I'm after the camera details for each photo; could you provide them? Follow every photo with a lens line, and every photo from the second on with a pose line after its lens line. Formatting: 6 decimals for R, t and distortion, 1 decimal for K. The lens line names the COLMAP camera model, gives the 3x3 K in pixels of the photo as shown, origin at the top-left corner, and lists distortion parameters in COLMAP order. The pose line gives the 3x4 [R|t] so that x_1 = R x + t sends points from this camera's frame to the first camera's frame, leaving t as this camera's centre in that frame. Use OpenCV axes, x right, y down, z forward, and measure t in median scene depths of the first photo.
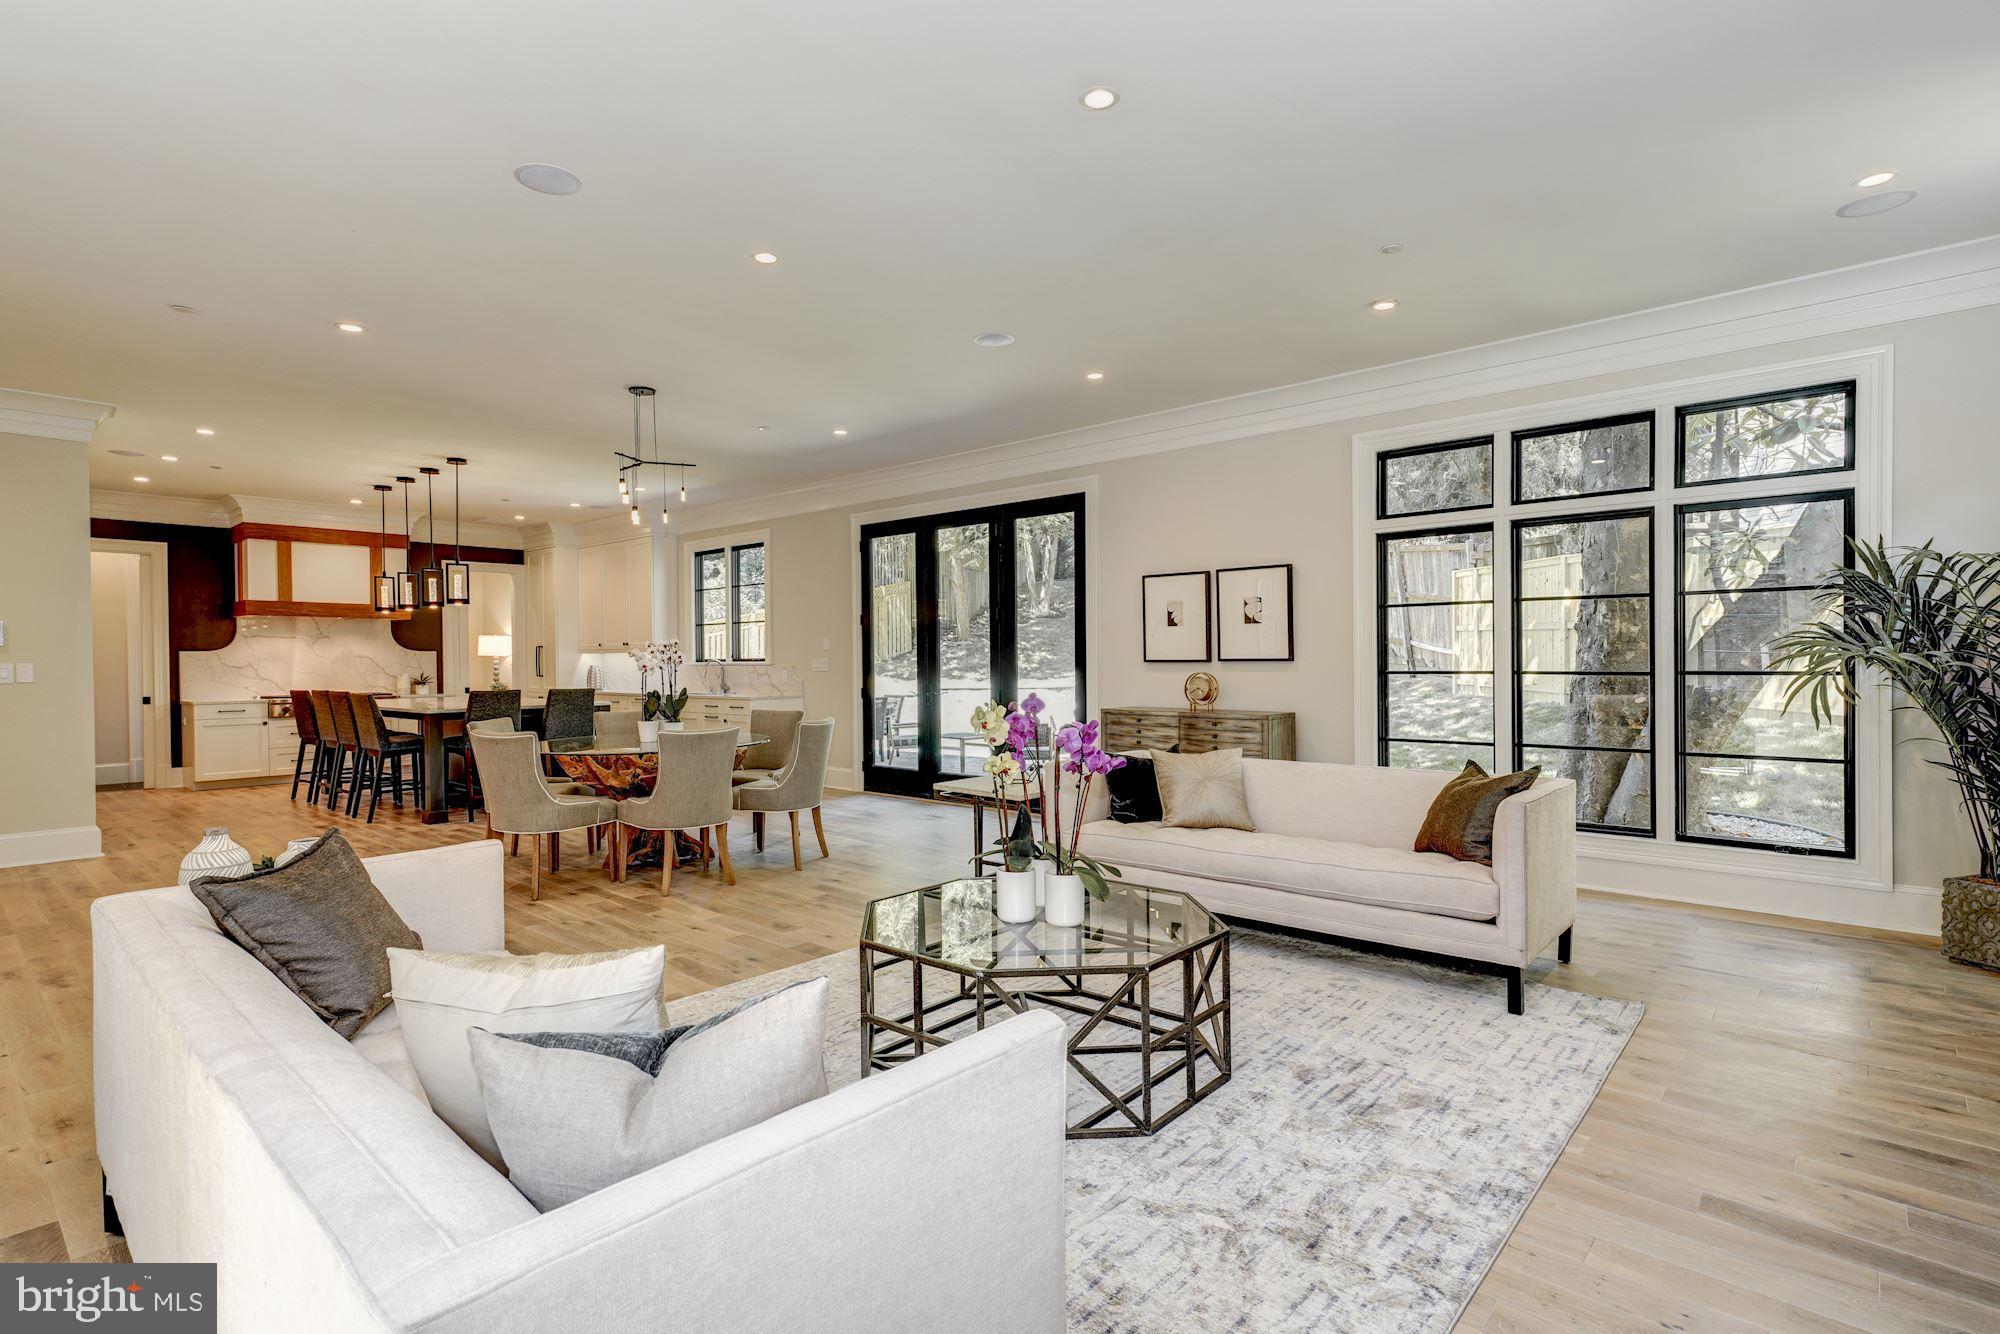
lens RADIAL K [[982.7, 0, 995.8], [0, 982.7, 670.6], [0, 0, 1]] dist [0.009063, 0.001327]
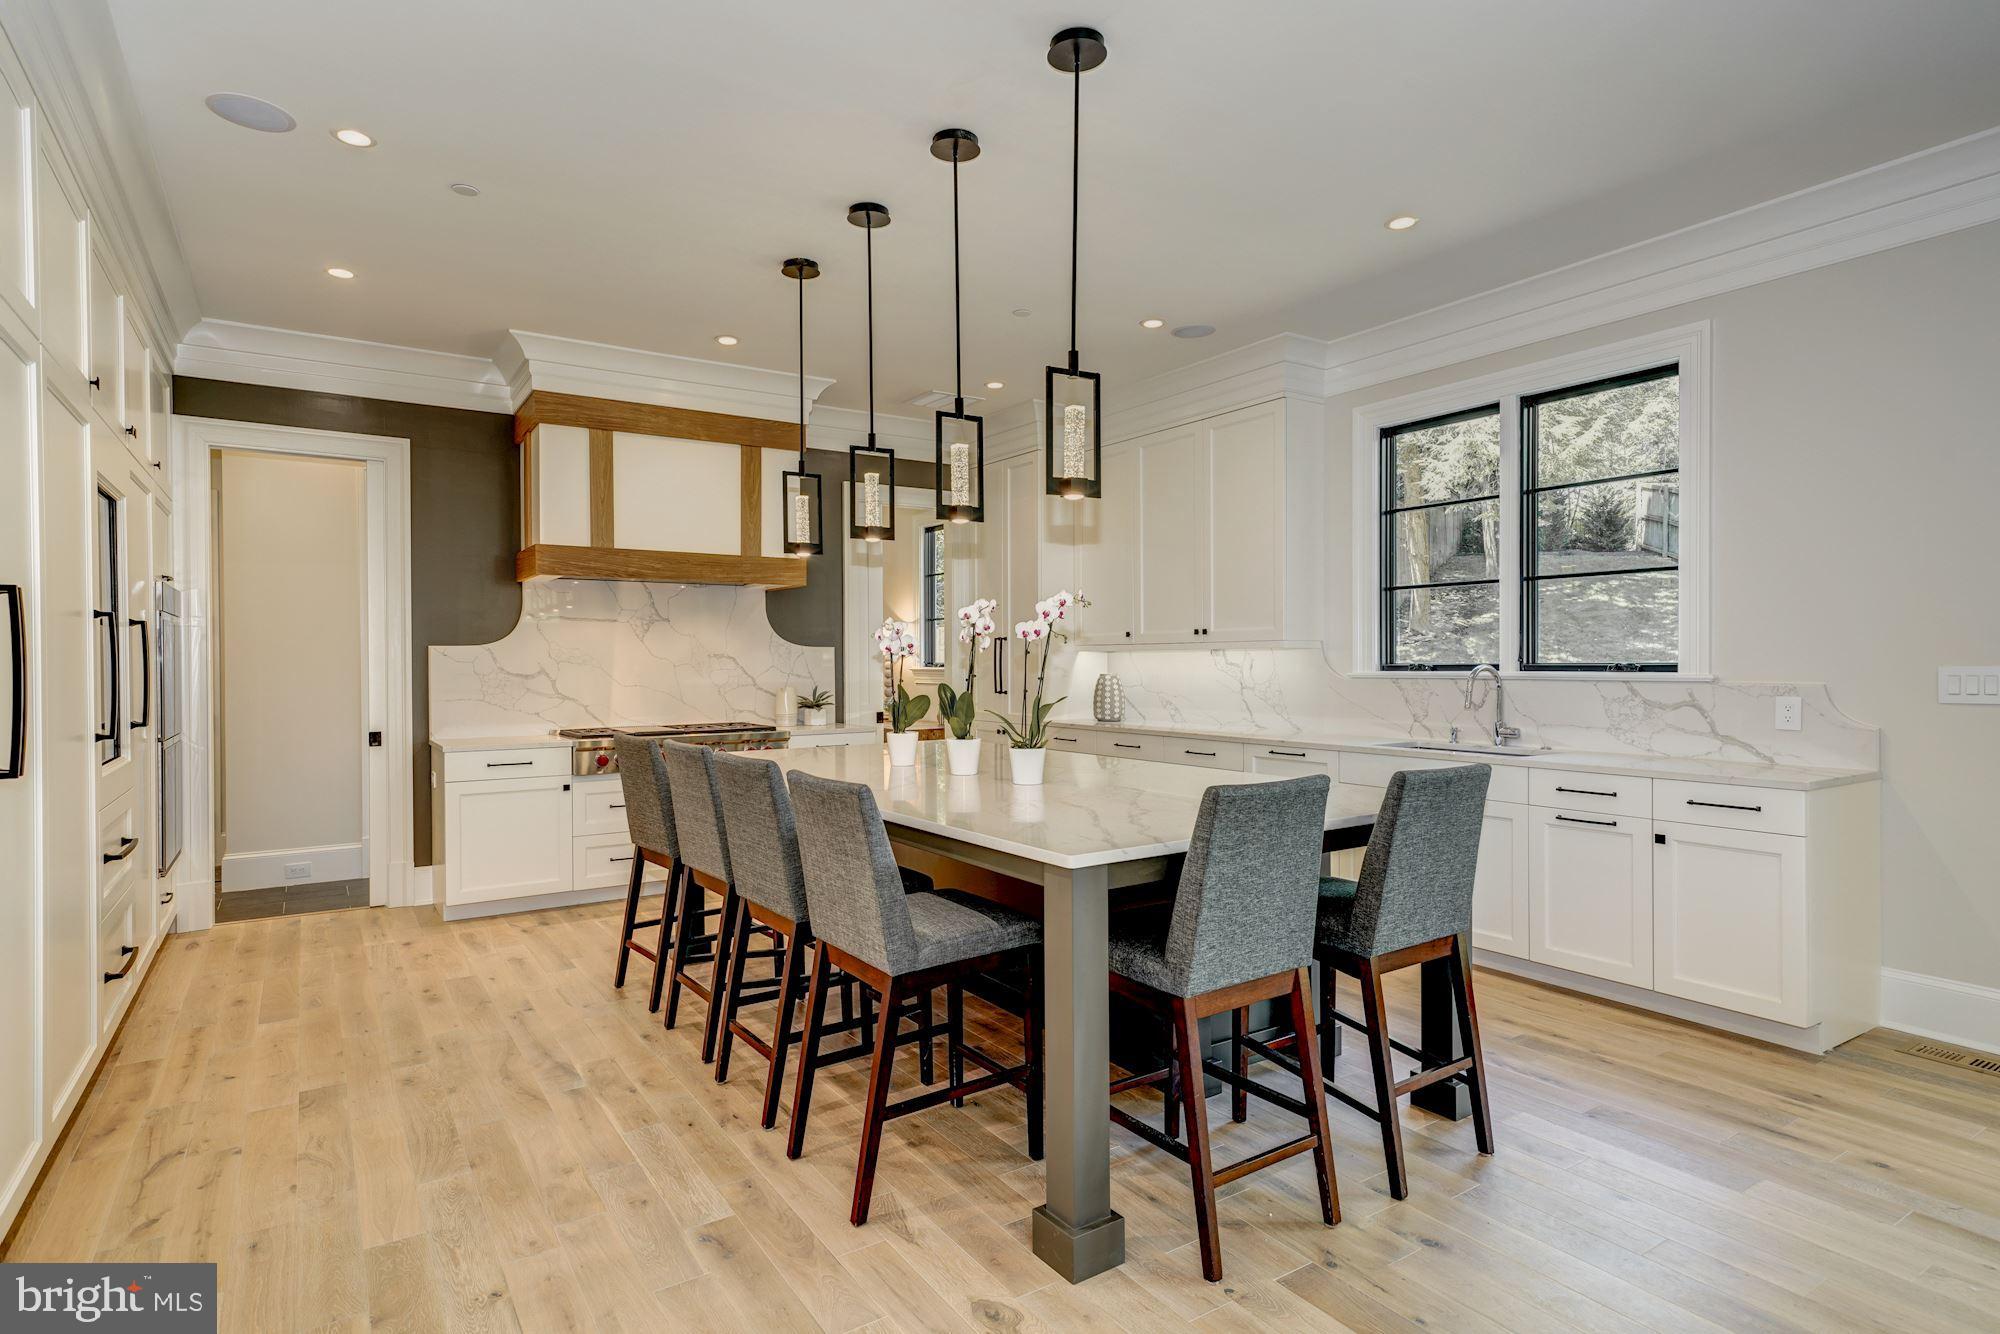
lens RADIAL K [[1021.1, 0, 968.6], [0, 1021.1, 665.3], [0, 0, 1]] dist [0.005767, 0.000054]
pose [[0.964702, 0.004772, -0.263300, -0.408466], [-0.005979, 0.999975, -0.003783, -0.008799], [0.263276, 0.005224, 0.964706, 0.555682]]
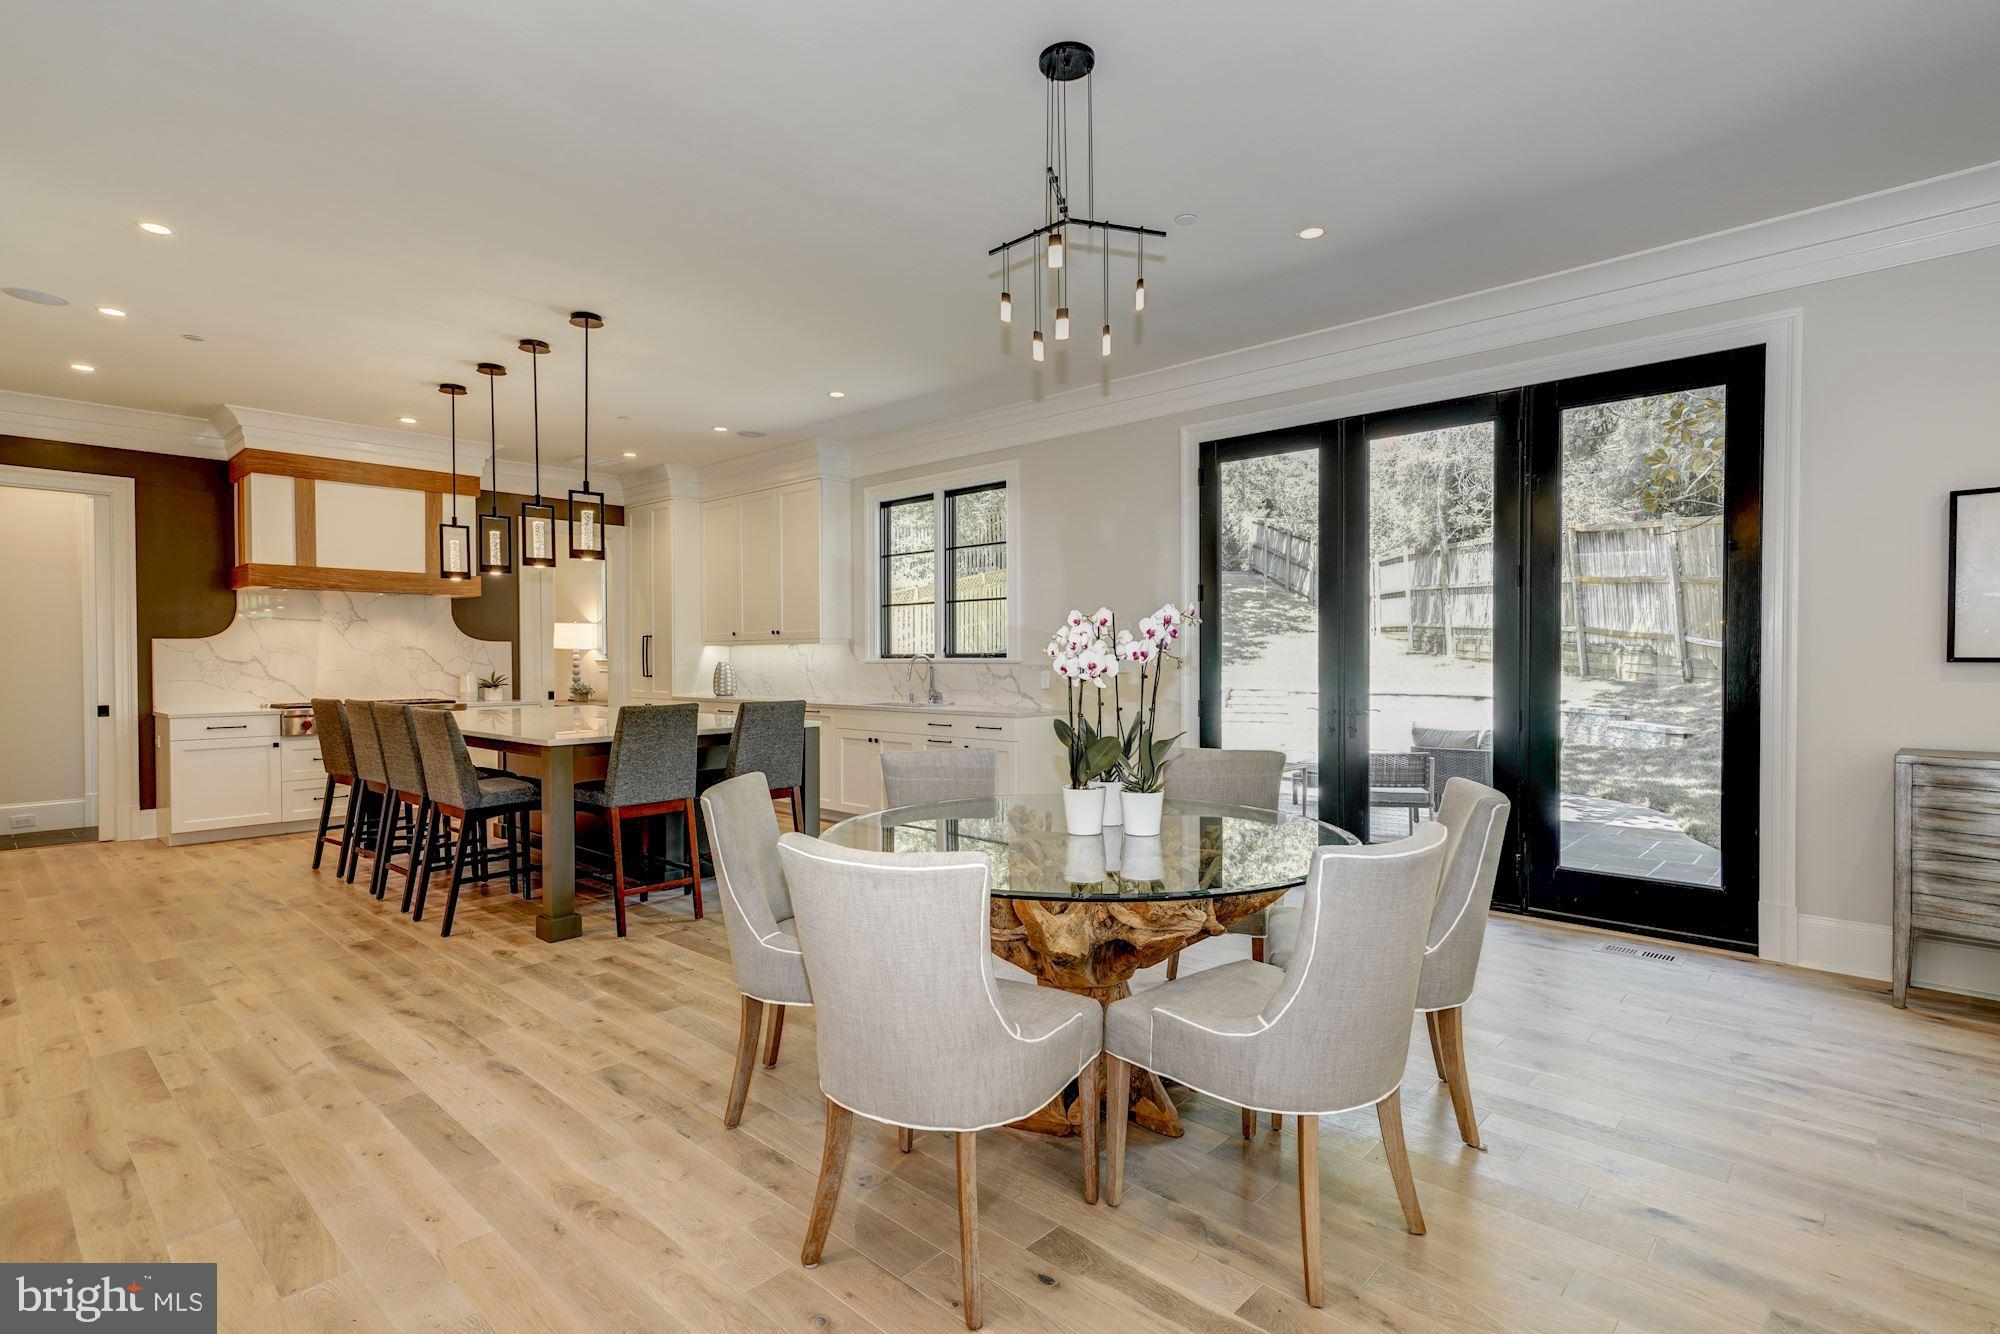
lens RADIAL K [[982.7, 0, 988.9], [0, 982.7, 669.9], [0, 0, 1]] dist [0.009063, 0.001327]
pose [[0.999746, 0.005017, -0.021950, -0.238161], [-0.004988, 0.999987, 0.001406, -0.001859], [0.021956, -0.001296, 0.999758, 0.336397]]
